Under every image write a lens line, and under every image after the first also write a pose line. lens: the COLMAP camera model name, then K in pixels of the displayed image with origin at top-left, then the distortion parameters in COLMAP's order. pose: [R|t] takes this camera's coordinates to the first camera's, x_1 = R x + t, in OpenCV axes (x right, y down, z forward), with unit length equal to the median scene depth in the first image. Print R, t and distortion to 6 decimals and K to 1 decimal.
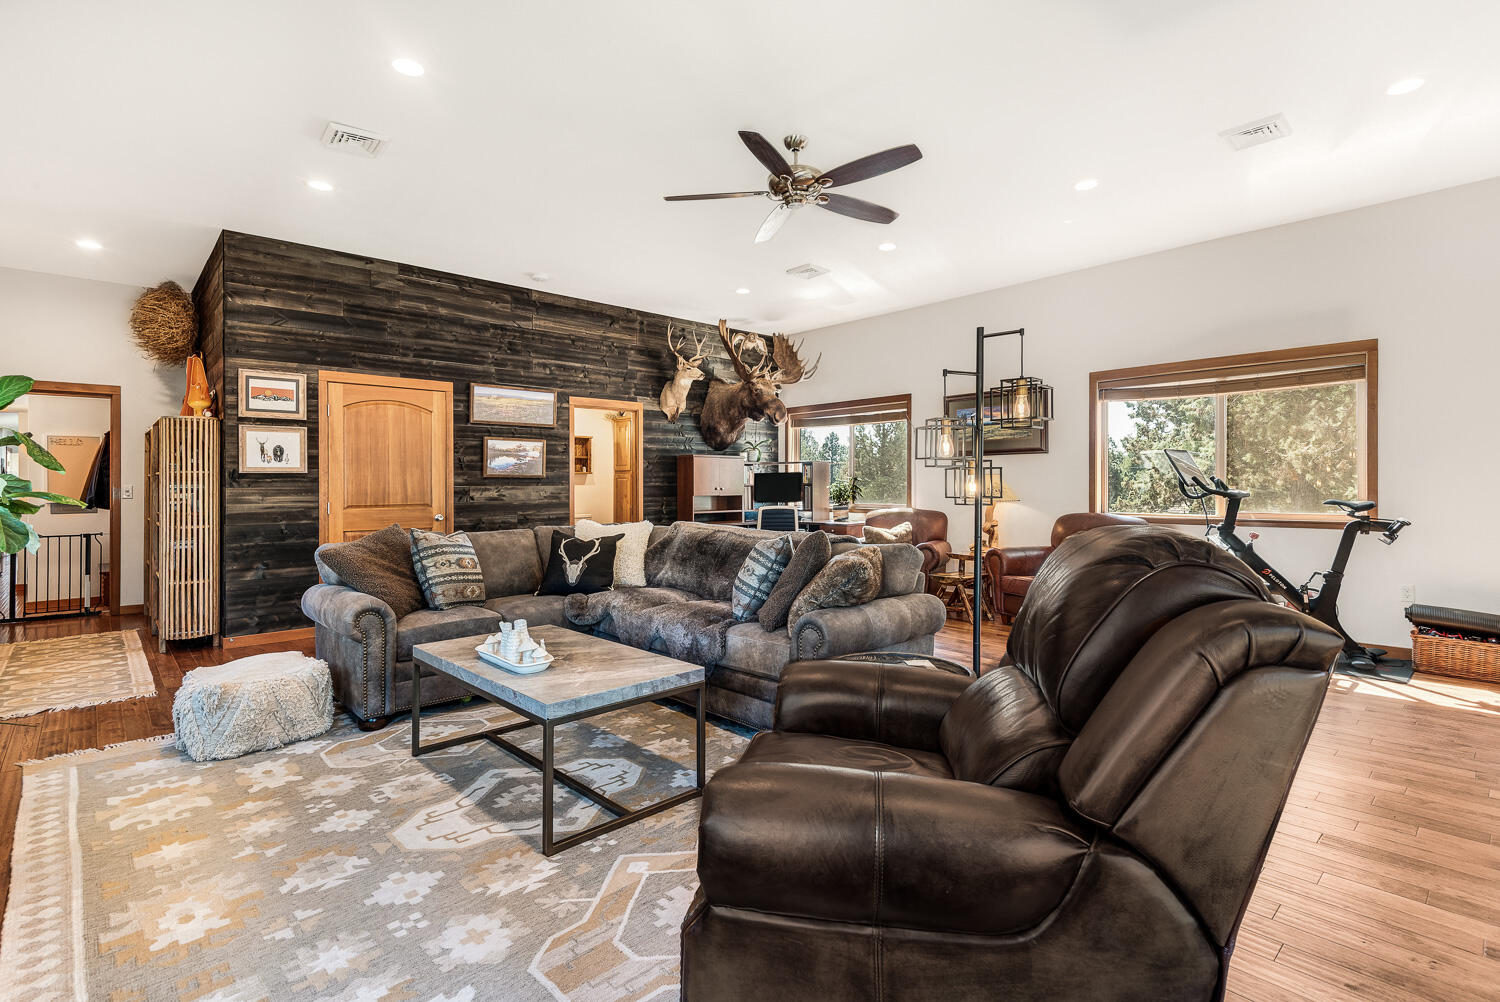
lens RADIAL K [[707.6, 0, 746.5], [0, 707.6, 488.2], [0, 0, 1]] dist [0.003512, 0.000085]
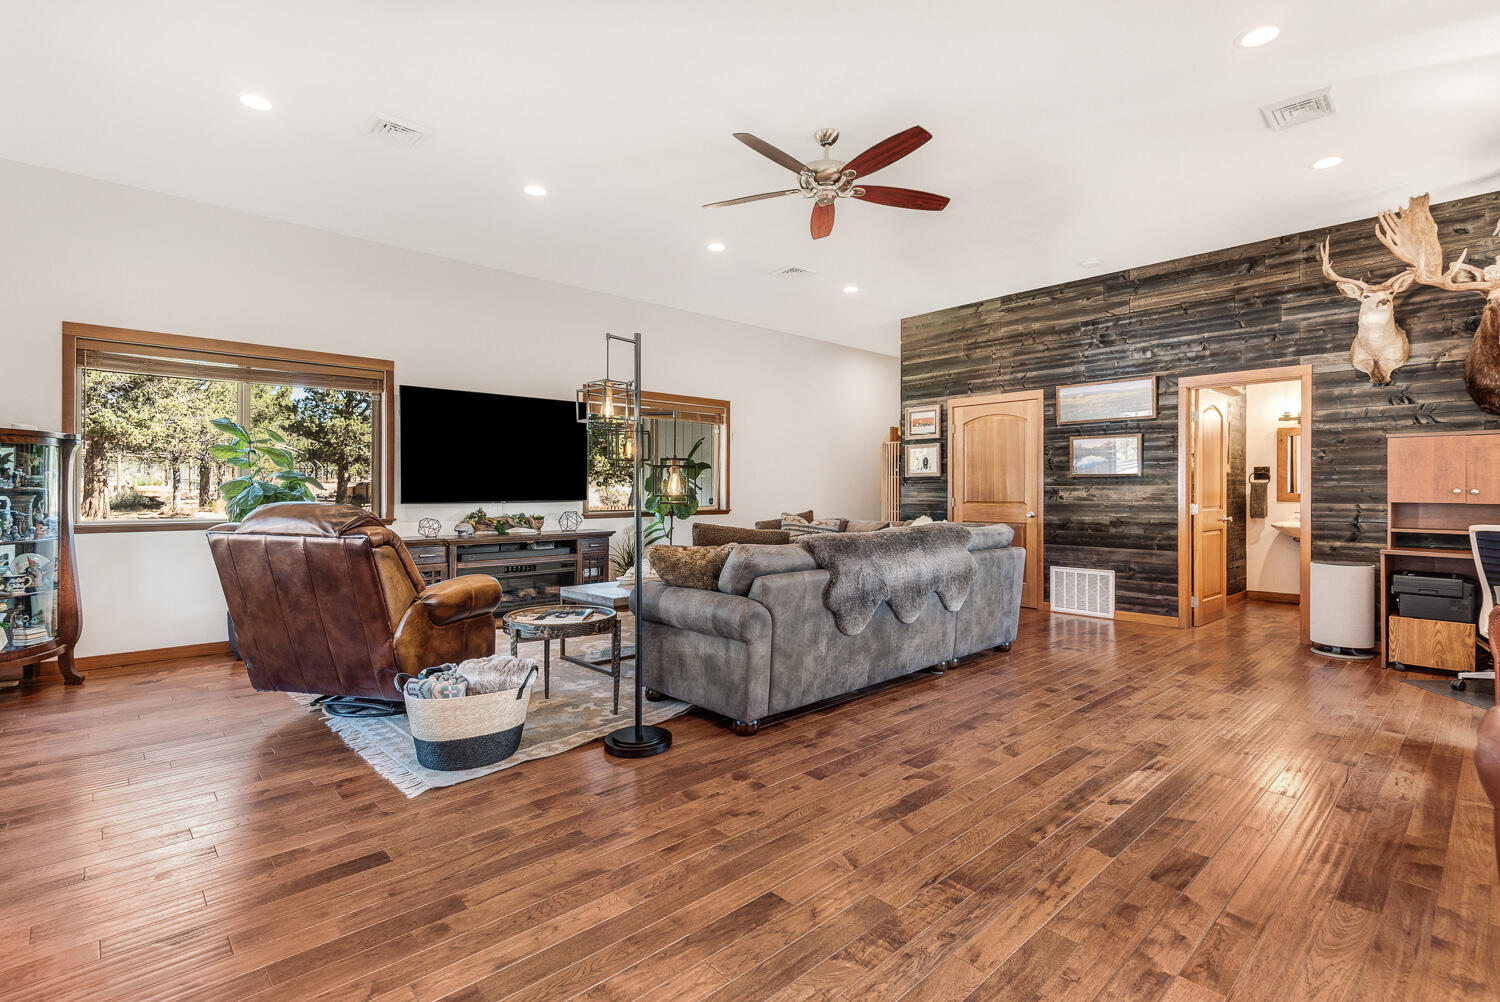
lens RADIAL K [[707.6, 0, 746.5], [0, 707.6, 488.2], [0, 0, 1]] dist [0.003512, 0.000085]
pose [[-0.012330, 0.001787, -0.999922, 0.657875], [-0.003997, 0.999990, 0.001836, 0.000260], [0.999916, 0.004020, -0.012323, 0.560777]]
